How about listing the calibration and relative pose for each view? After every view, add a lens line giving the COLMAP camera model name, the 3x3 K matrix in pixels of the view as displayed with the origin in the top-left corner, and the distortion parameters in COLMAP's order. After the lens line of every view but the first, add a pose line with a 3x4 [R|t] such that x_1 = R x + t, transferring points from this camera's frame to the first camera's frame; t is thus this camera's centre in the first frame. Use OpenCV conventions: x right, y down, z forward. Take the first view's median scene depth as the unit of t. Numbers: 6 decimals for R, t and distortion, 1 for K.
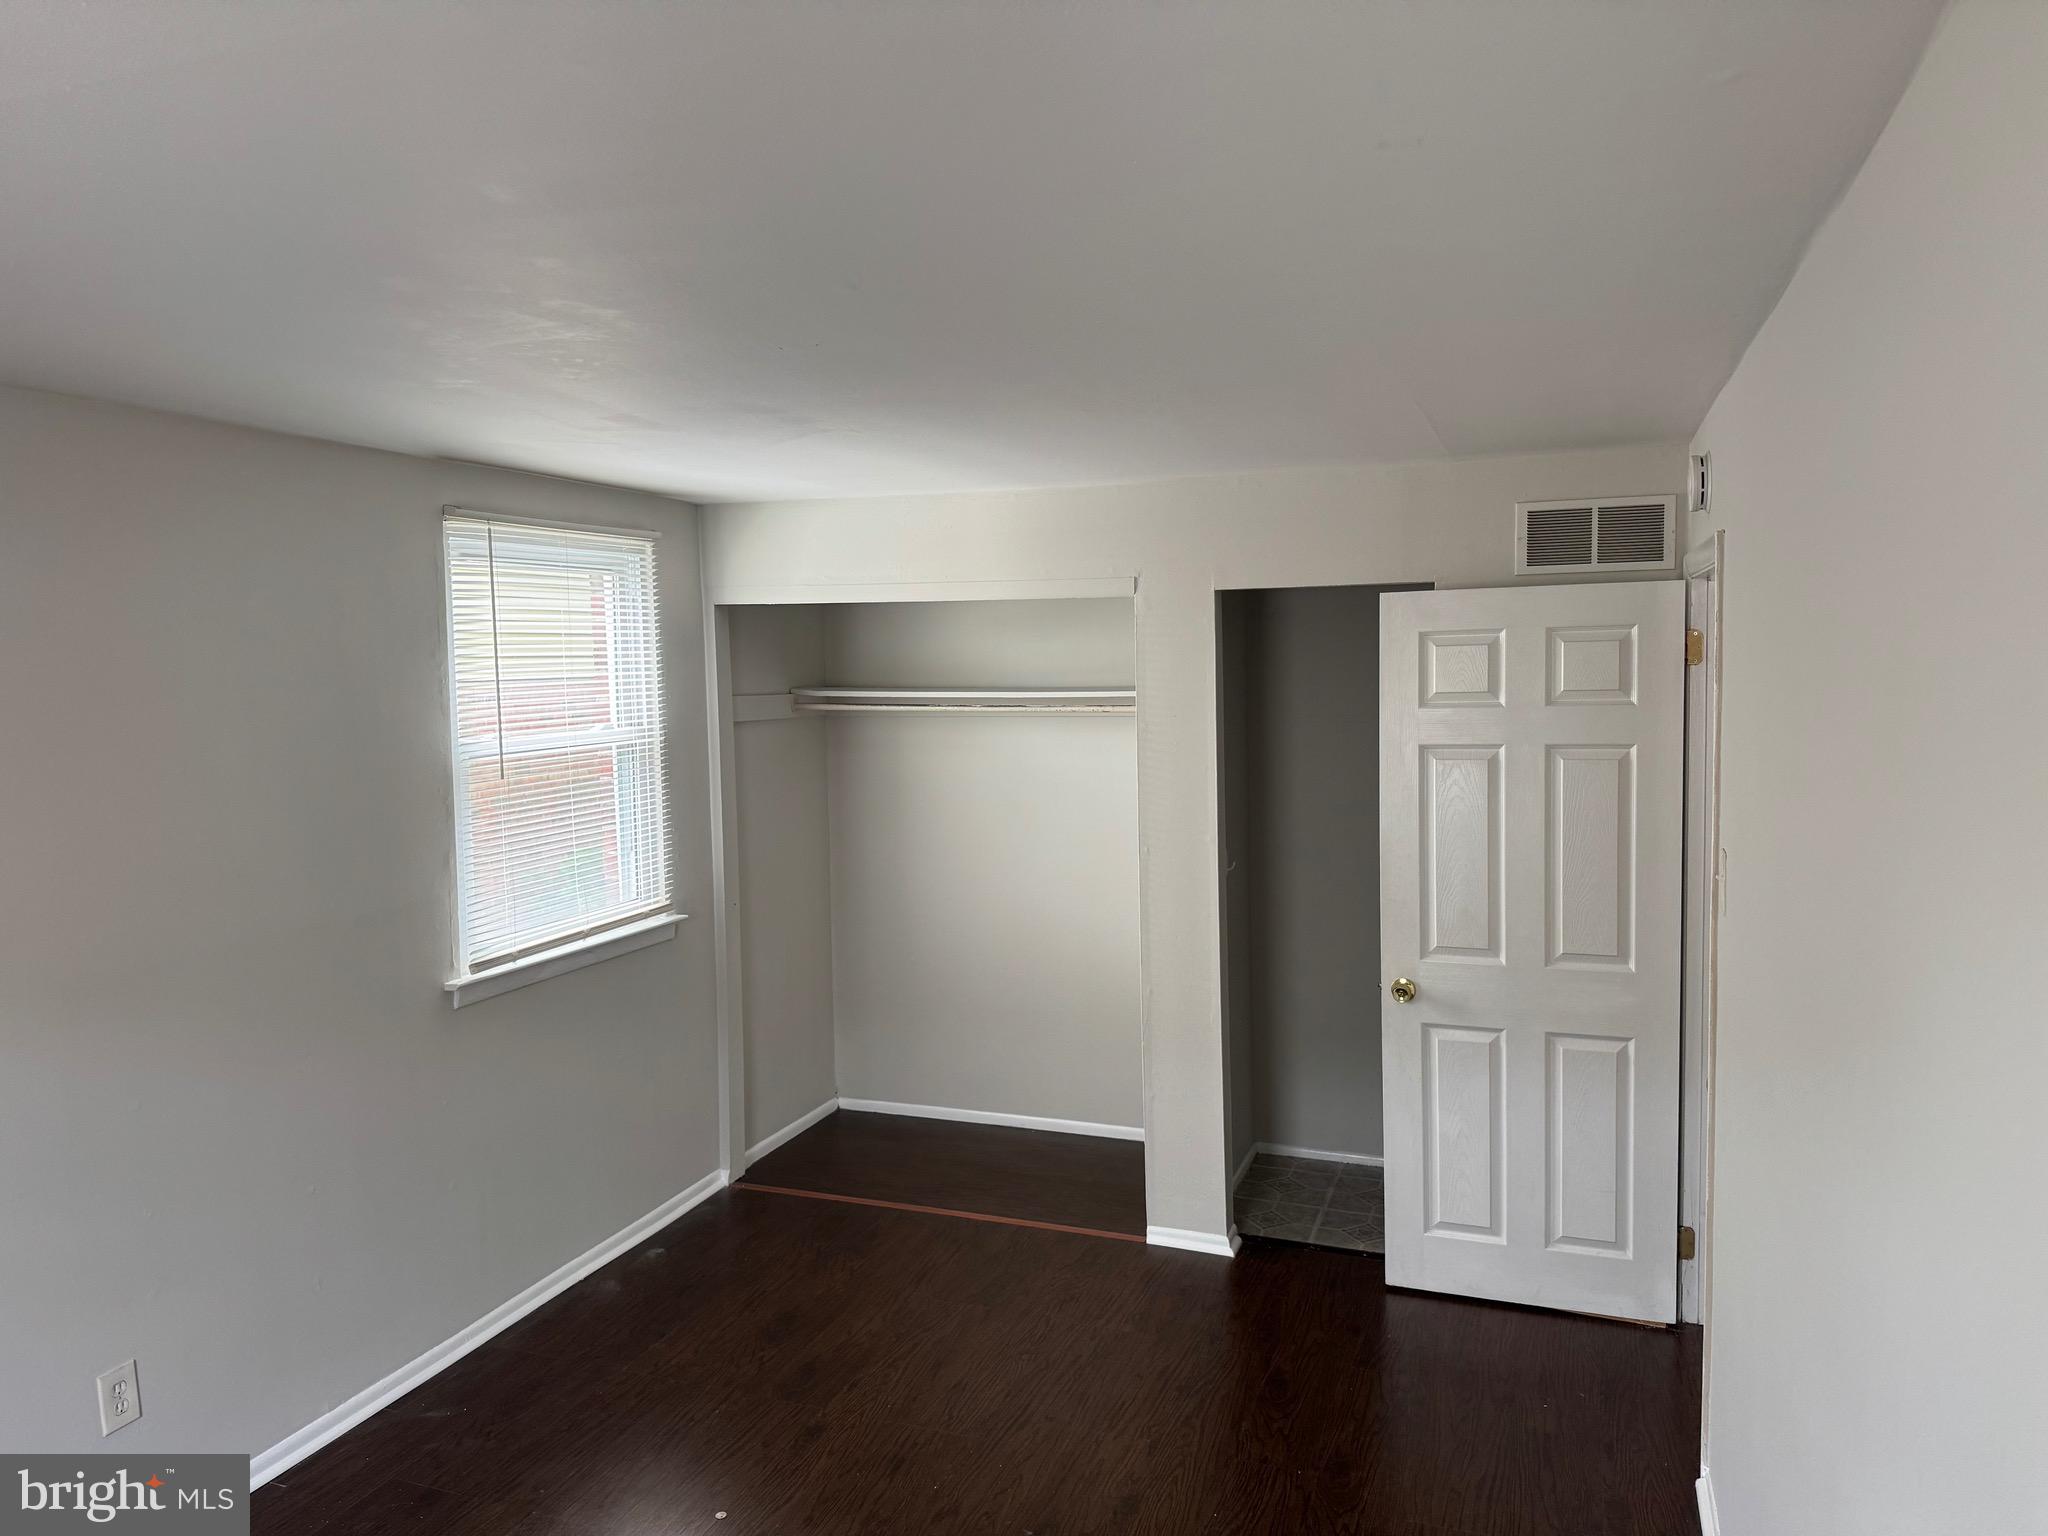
lens RADIAL K [[1425.6, 0, 1022.8], [0, 1425.6, 769.1], [0, 0, 1]] dist [0.000839, 0.000225]
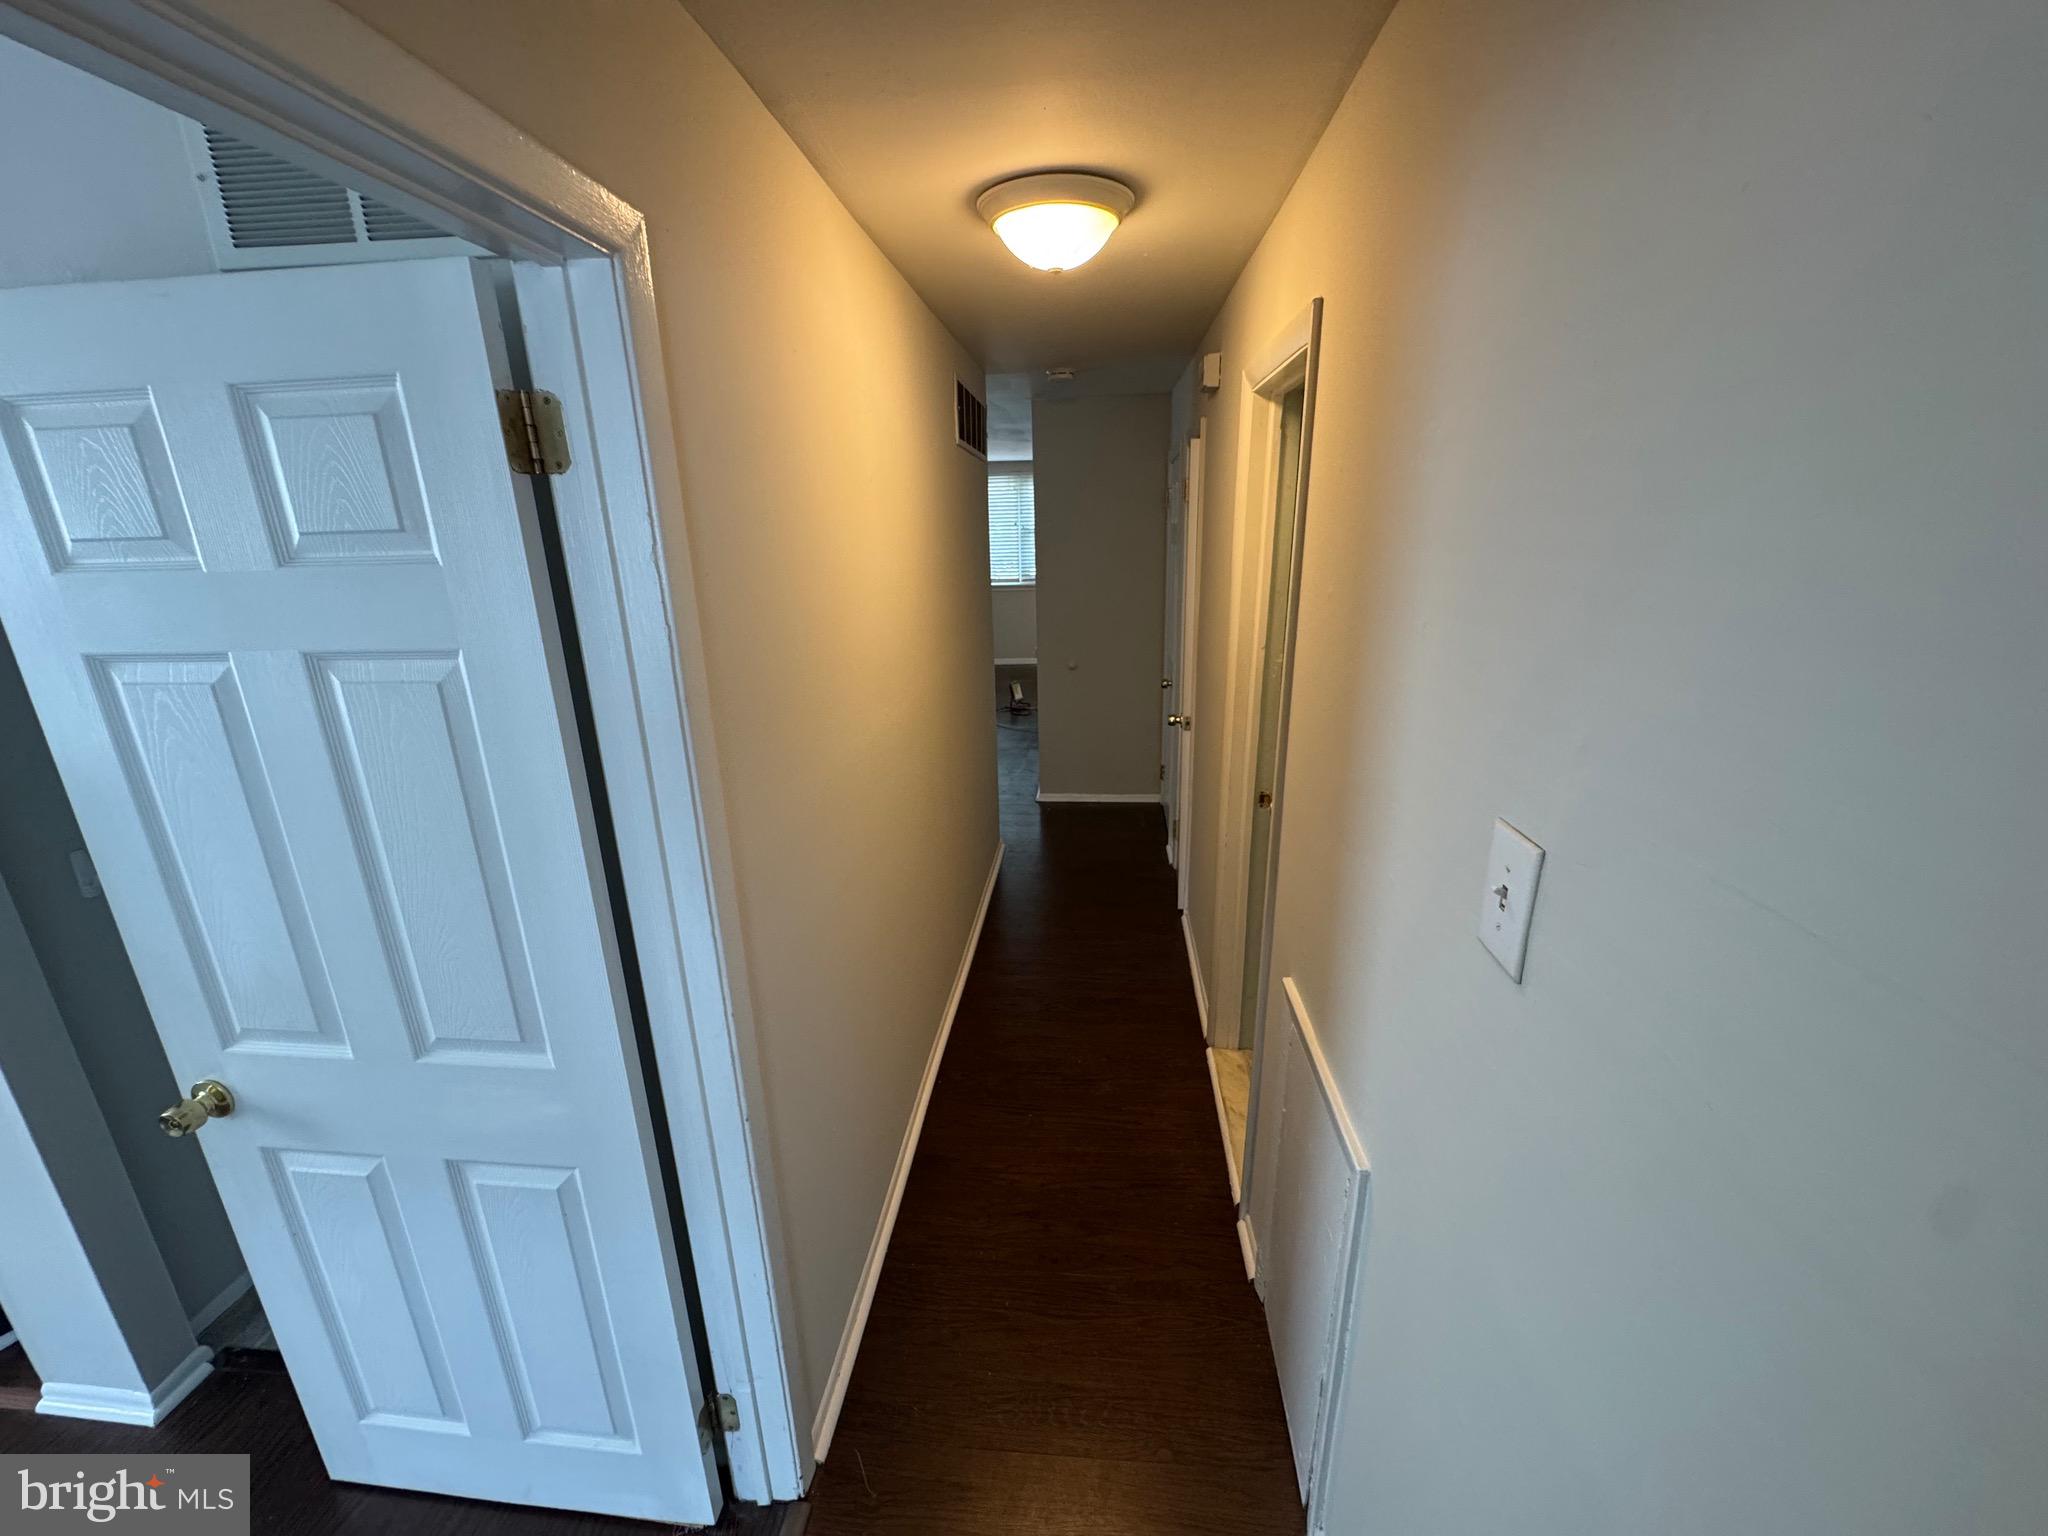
lens RADIAL K [[815.6, 0, 1025.7], [0, 815.6, 775.3], [0, 0, 1]] dist [-0.011930, -0.000189]
pose [[0.964627, -0.082528, 0.250366, 0.513516], [0.026002, 0.974888, 0.221173, -0.029808], [-0.262332, -0.206839, 0.942550, 0.654482]]
